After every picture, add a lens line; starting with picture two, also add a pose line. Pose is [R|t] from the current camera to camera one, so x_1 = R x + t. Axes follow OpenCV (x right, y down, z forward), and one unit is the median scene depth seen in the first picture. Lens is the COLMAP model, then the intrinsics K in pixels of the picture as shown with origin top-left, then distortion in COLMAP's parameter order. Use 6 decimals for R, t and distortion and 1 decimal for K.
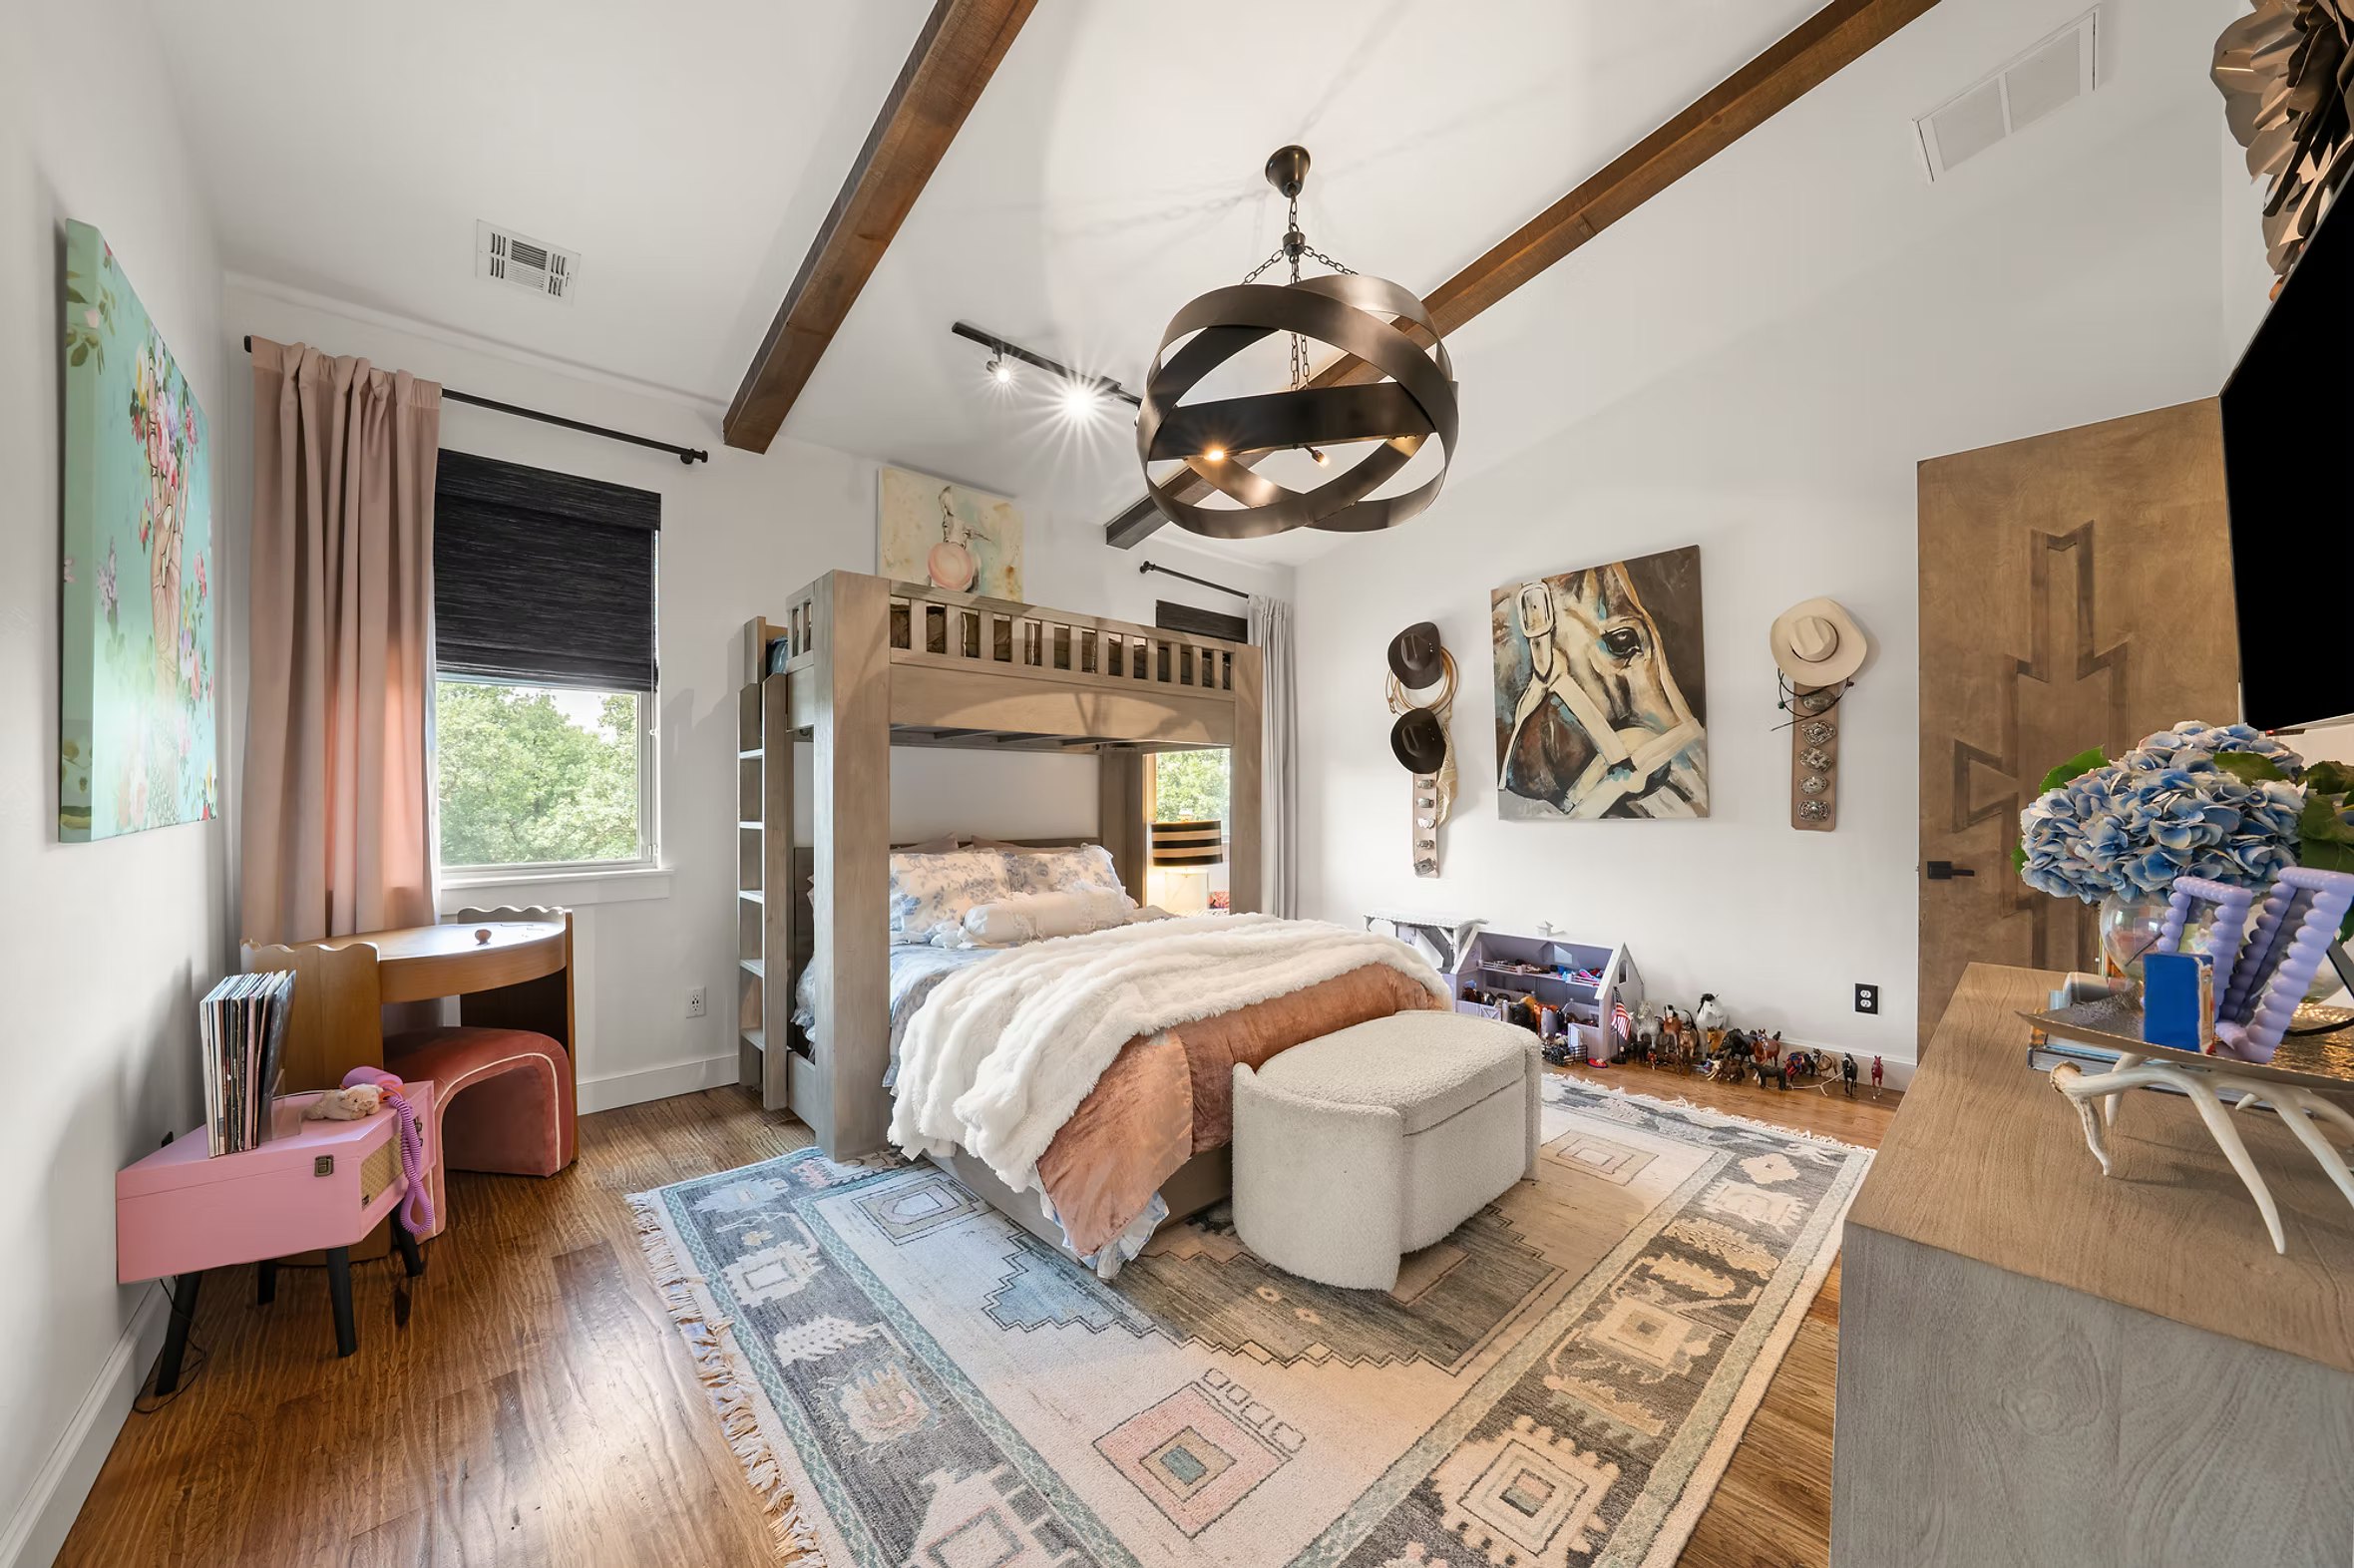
lens RADIAL K [[817.8, 0, 1167.3], [0, 817.8, 800.1], [0, 0, 1]] dist [-0.023010, -0.000053]
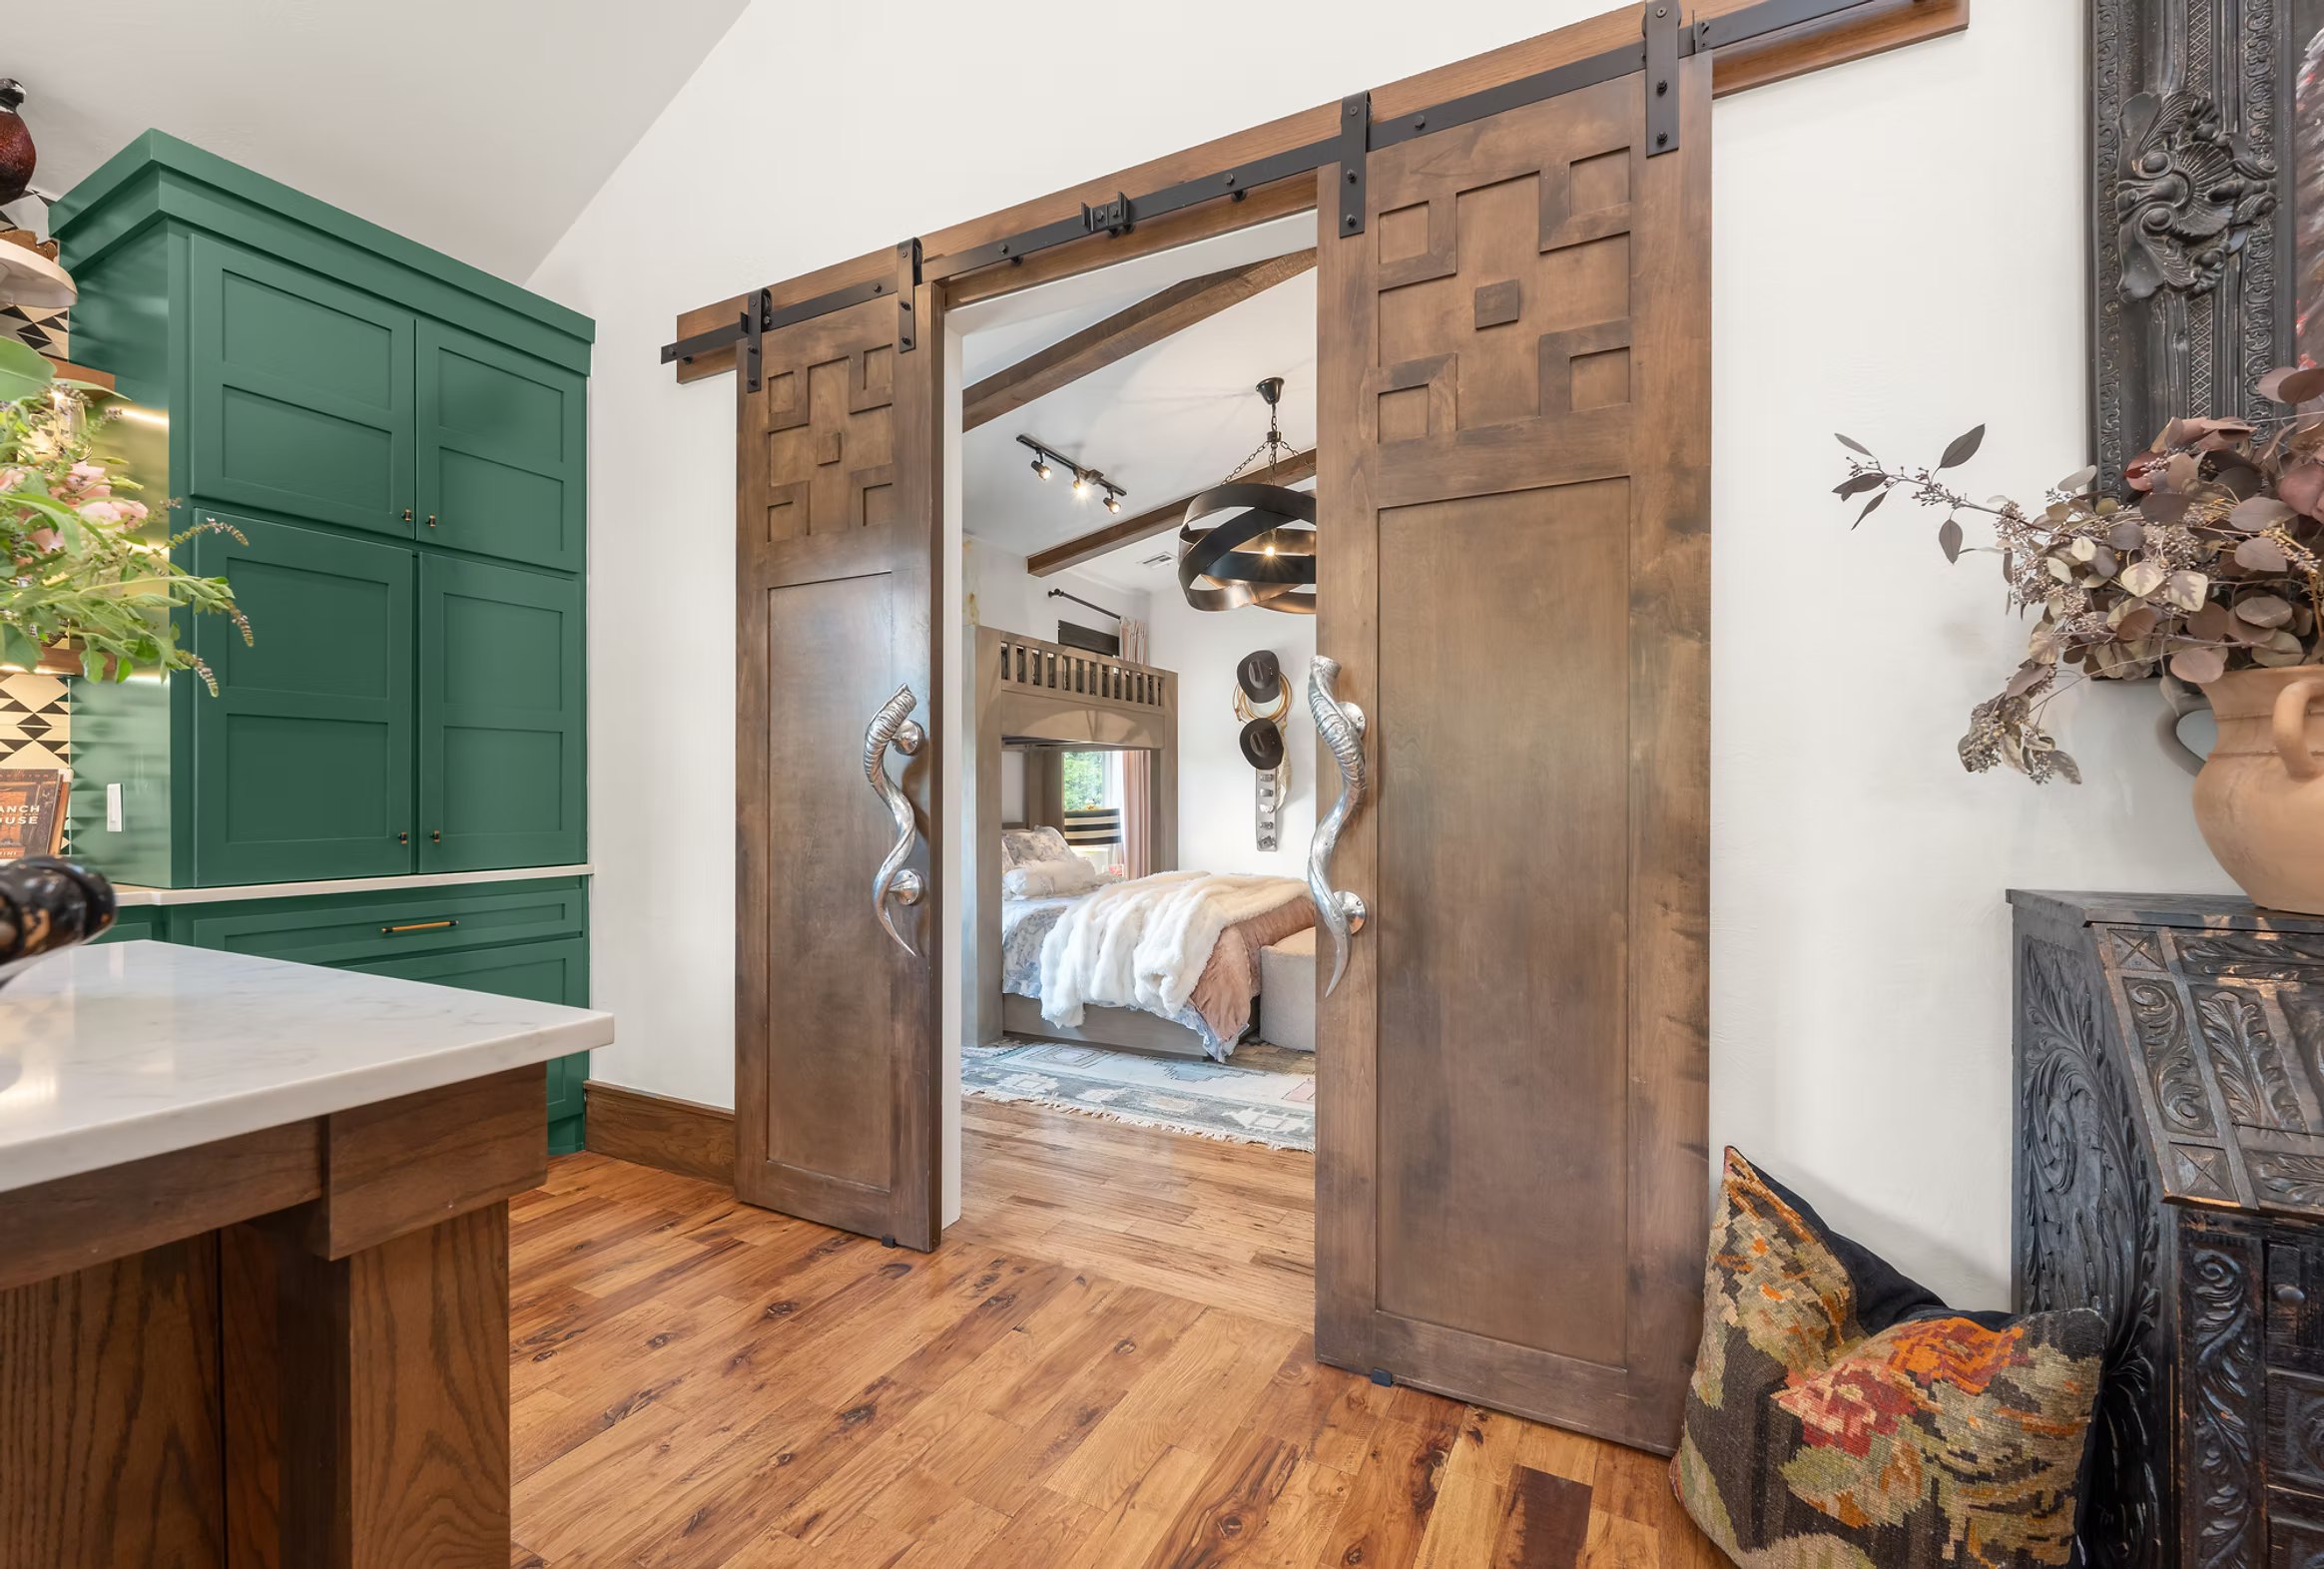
lens RADIAL K [[993.9, 0, 1158.3], [0, 993.9, 792.6], [0, 0, 1]] dist [-0.003002, -0.001080]
pose [[0.933825, -0.002785, 0.357721, -0.455375], [0.003975, 0.999989, -0.002592, 0.007687], [-0.357709, 0.003843, 0.933825, -0.444392]]
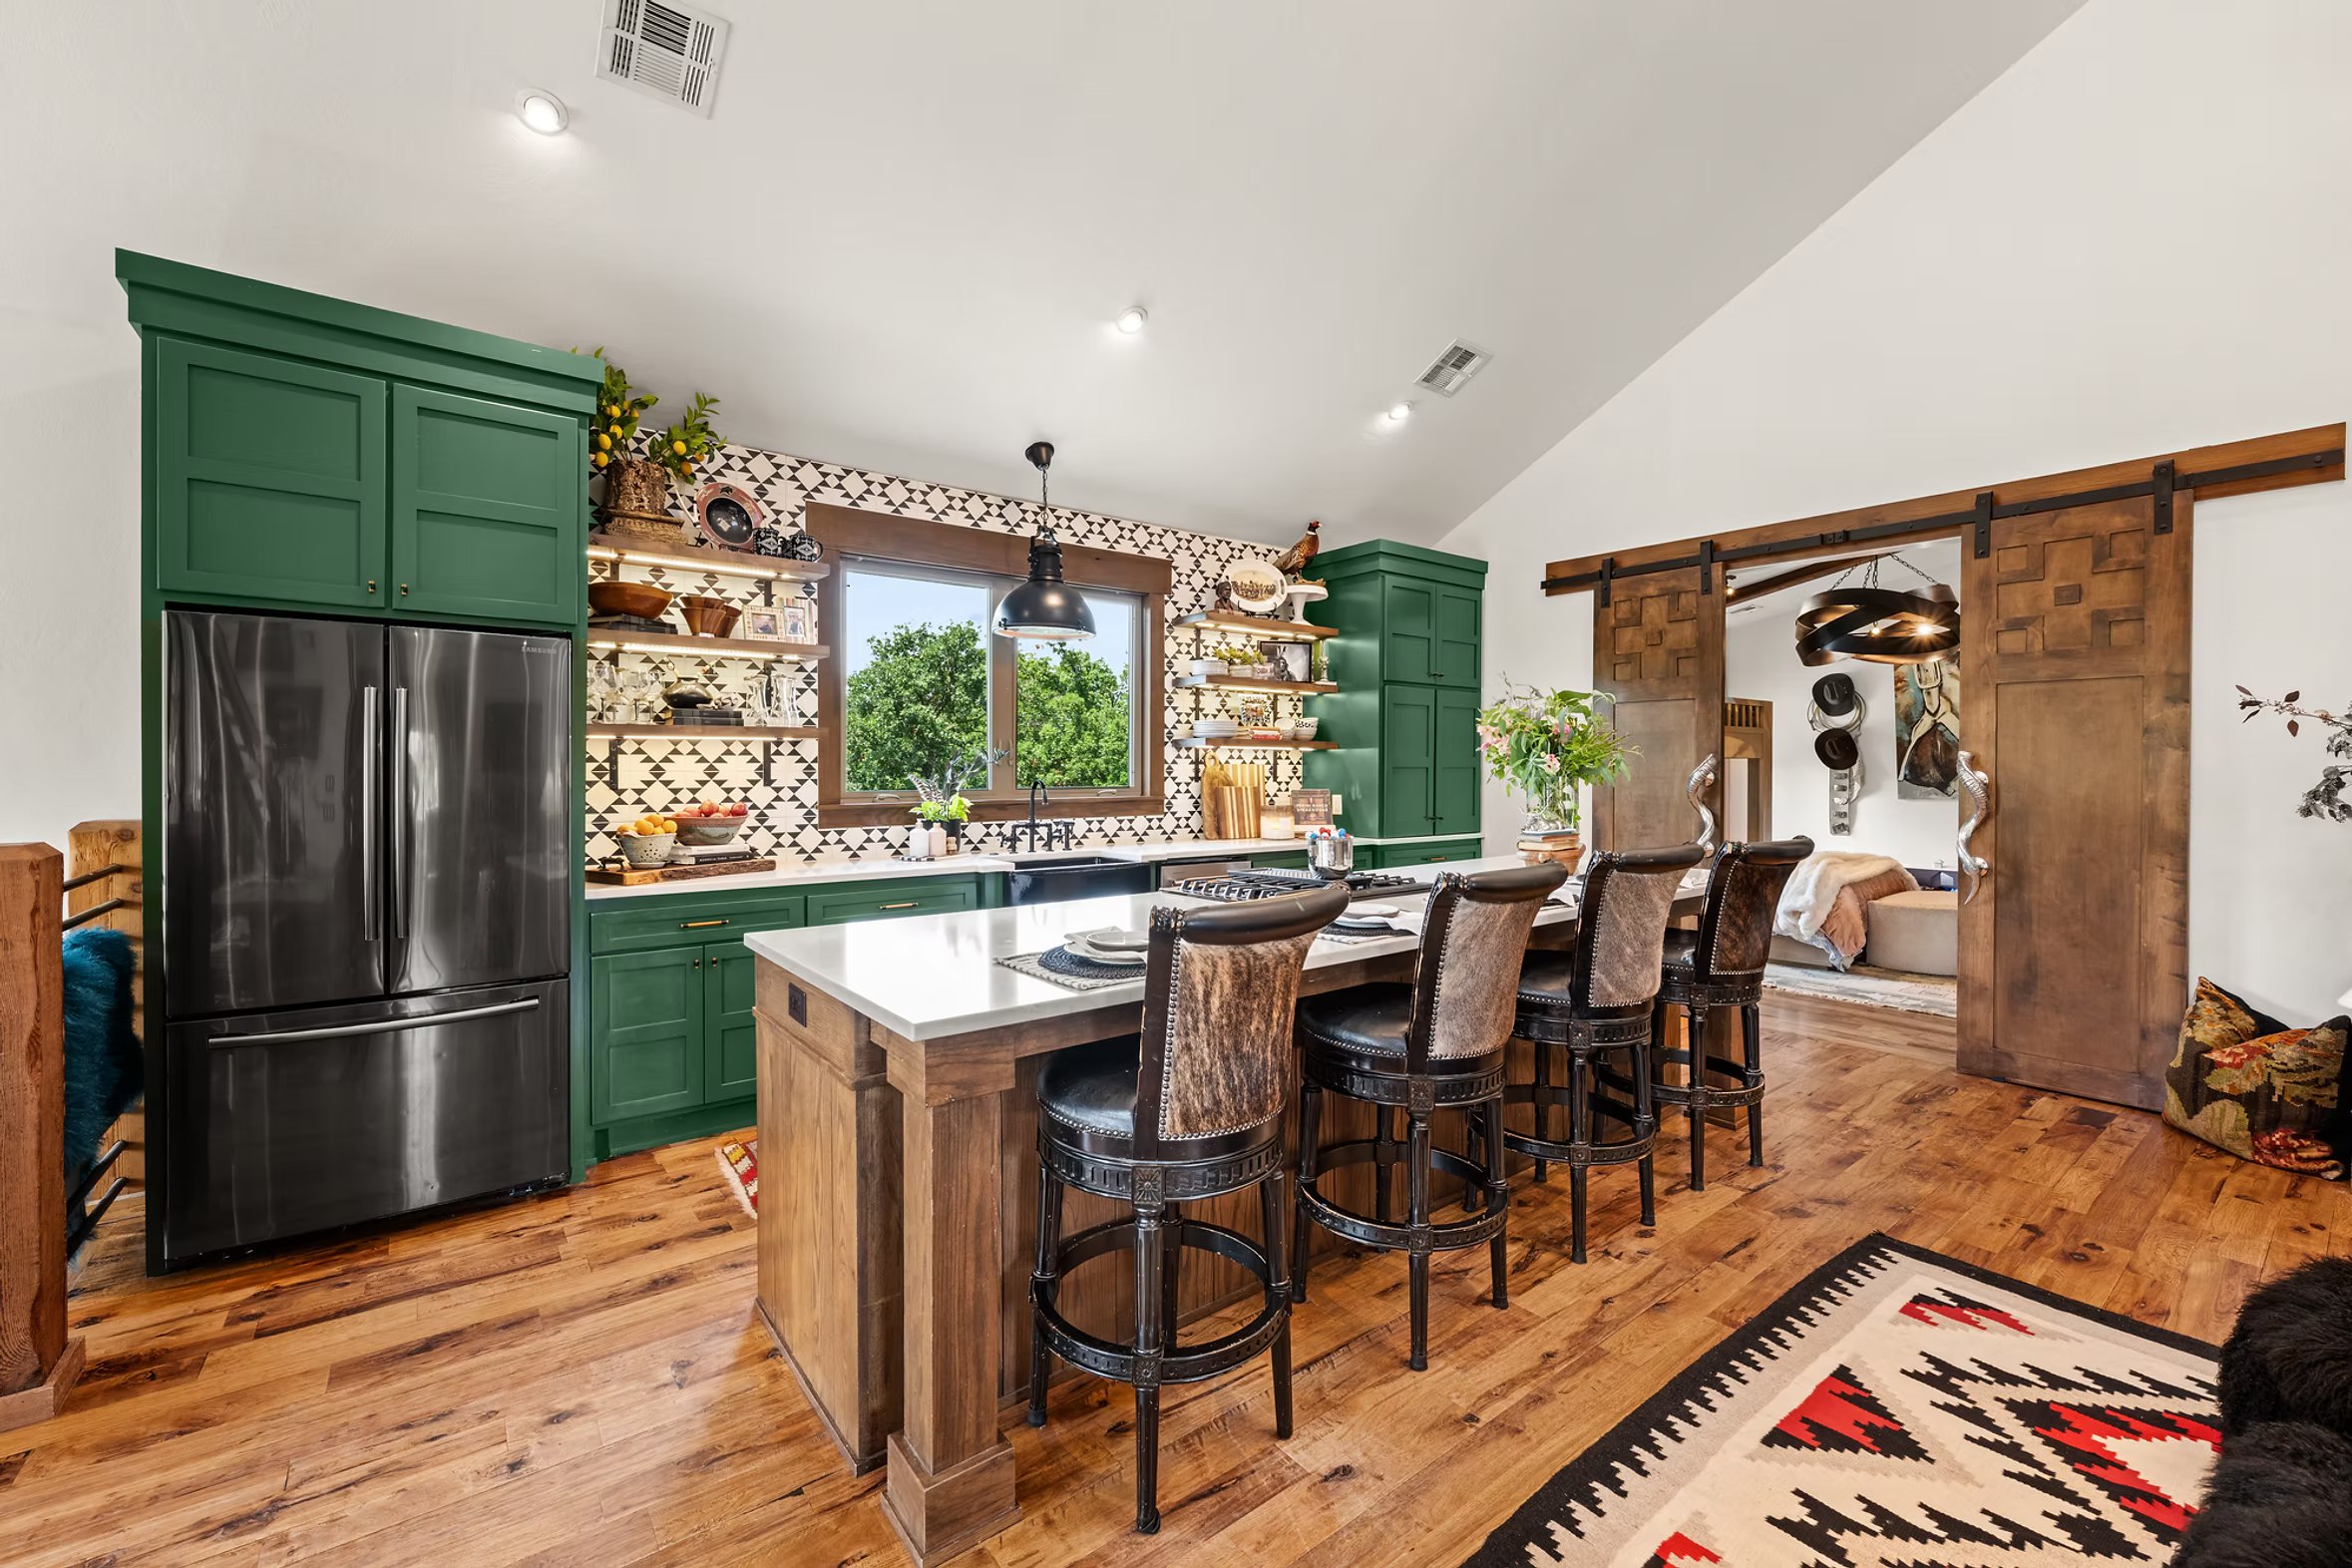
lens RADIAL K [[973.7, 0, 1168.1], [0, 973.7, 770.5], [0, 0, 1]] dist [0.002194, 0.003972]
pose [[0.997720, -0.001656, -0.067463, -0.988784], [0.001724, 0.999998, 0.000943, -0.040166], [0.067461, -0.001057, 0.997721, -1.125579]]
